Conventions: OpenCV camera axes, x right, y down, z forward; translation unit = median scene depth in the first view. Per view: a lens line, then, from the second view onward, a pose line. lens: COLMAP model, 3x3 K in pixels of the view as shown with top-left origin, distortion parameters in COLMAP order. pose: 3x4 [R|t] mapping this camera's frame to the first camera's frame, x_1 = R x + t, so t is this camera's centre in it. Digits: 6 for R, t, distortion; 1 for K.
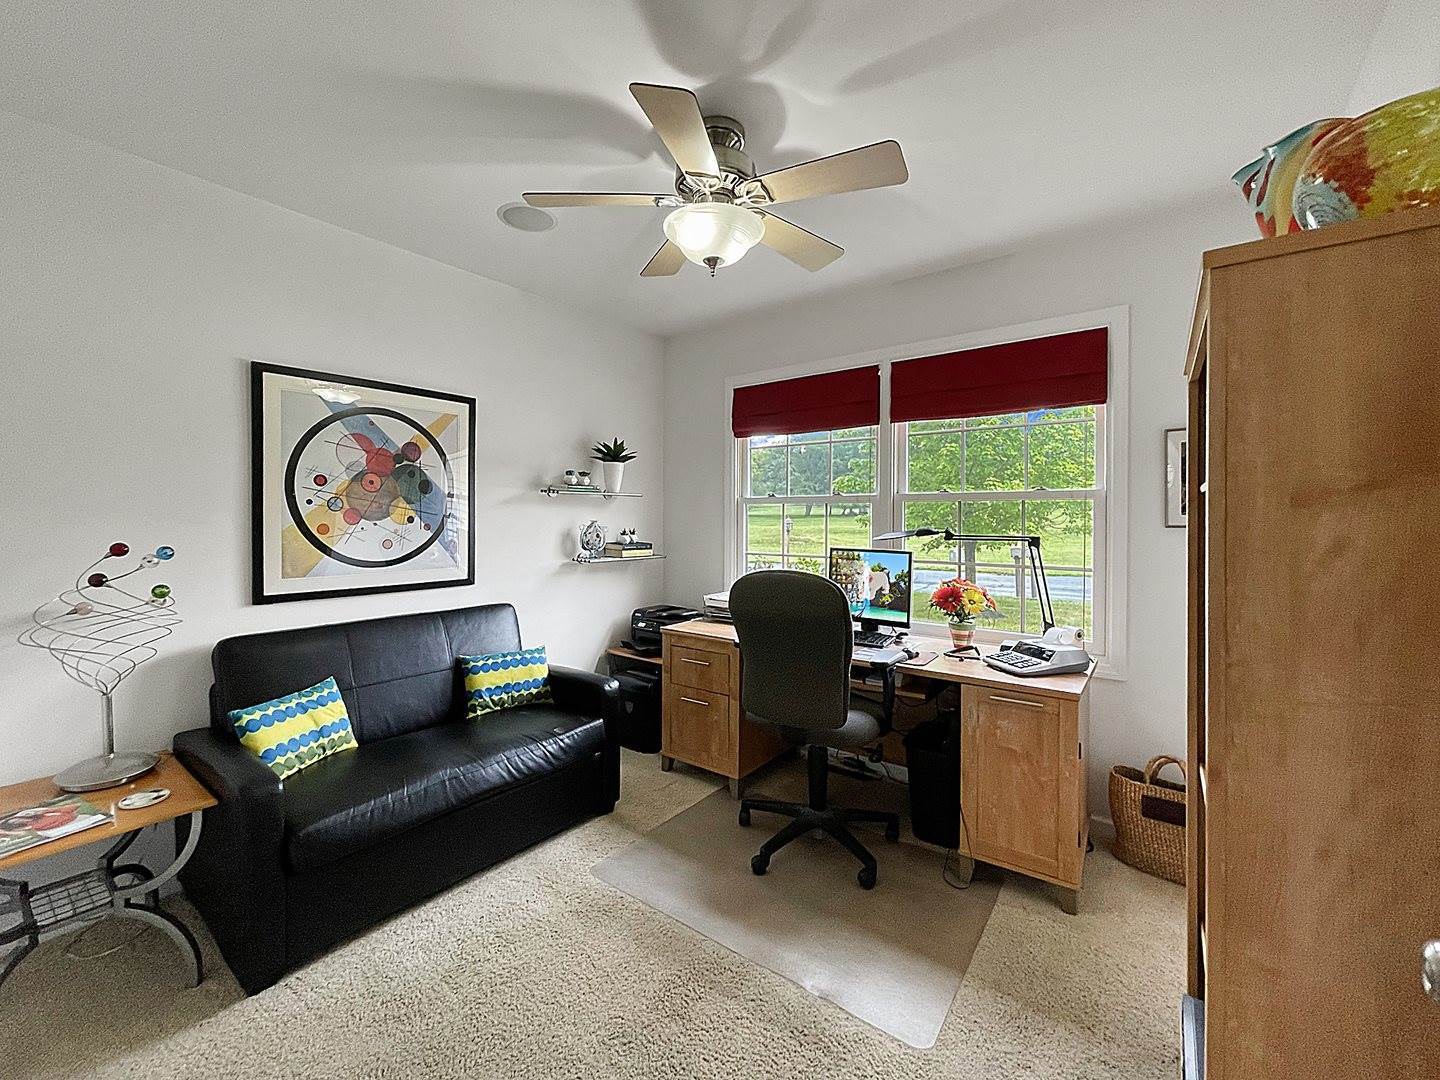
lens RADIAL K [[585.1, 0, 718.9], [0, 585.1, 528.2], [0, 0, 1]] dist [-0.013207, 0.000010]
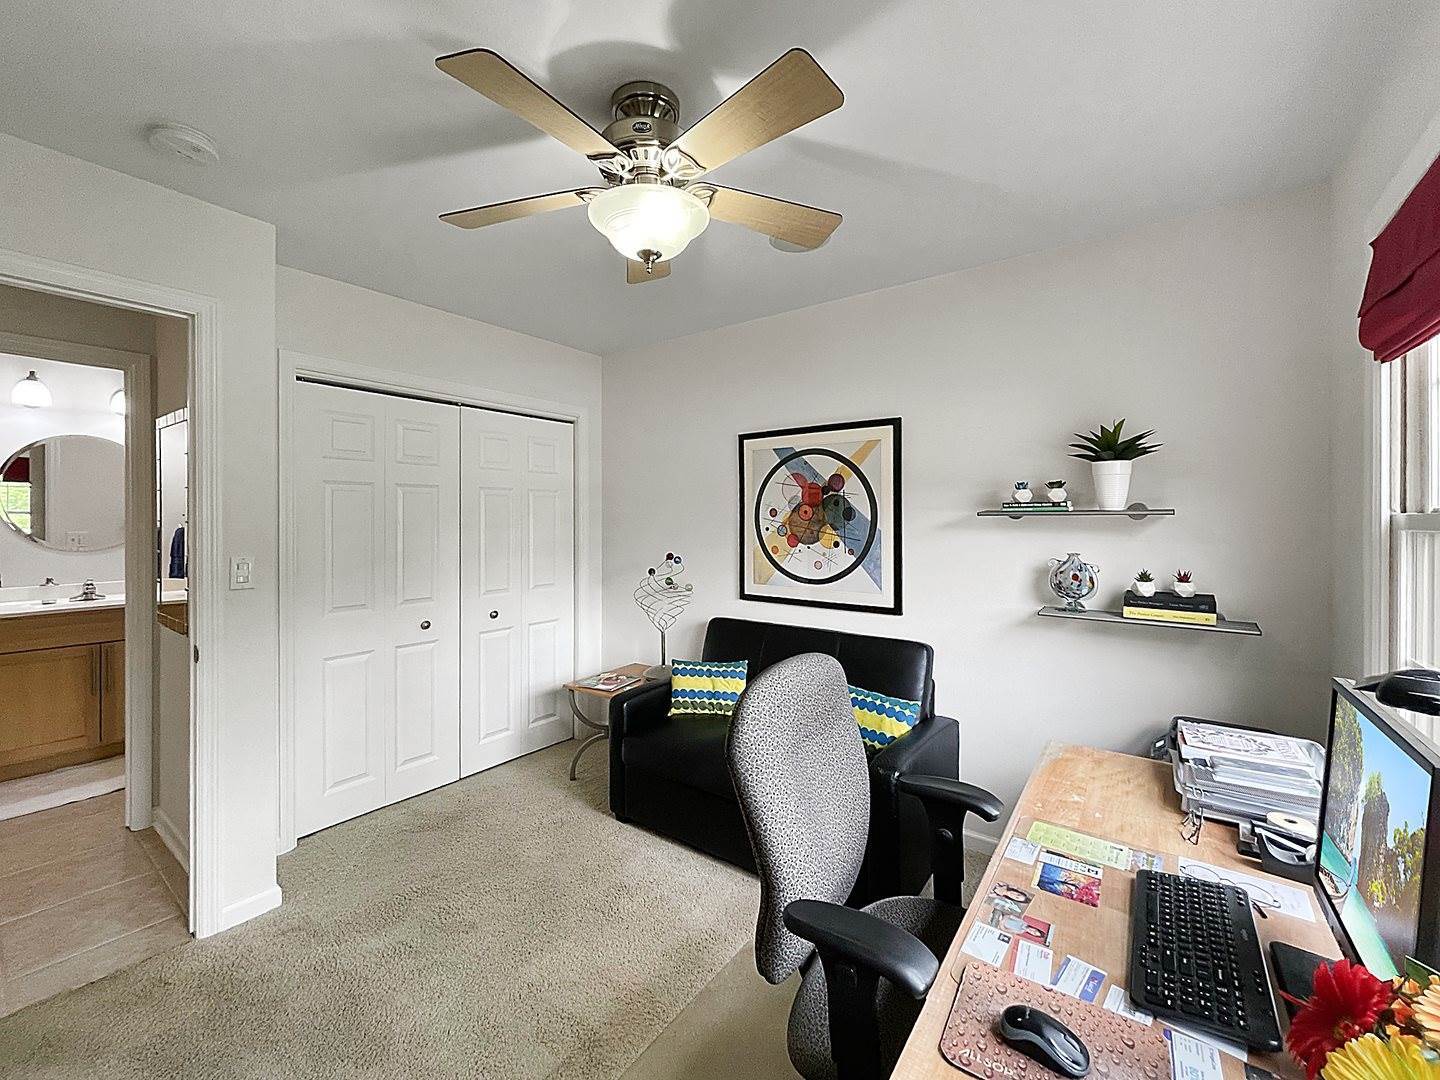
lens RADIAL K [[585.1, 0, 719.4], [0, 585.1, 528.3], [0, 0, 1]] dist [-0.013207, 0.000010]
pose [[0.018728, 0.007659, -0.999795, 0.566385], [-0.023907, 0.999688, 0.007211, -0.047890], [0.999539, 0.023767, 0.018905, 0.760595]]
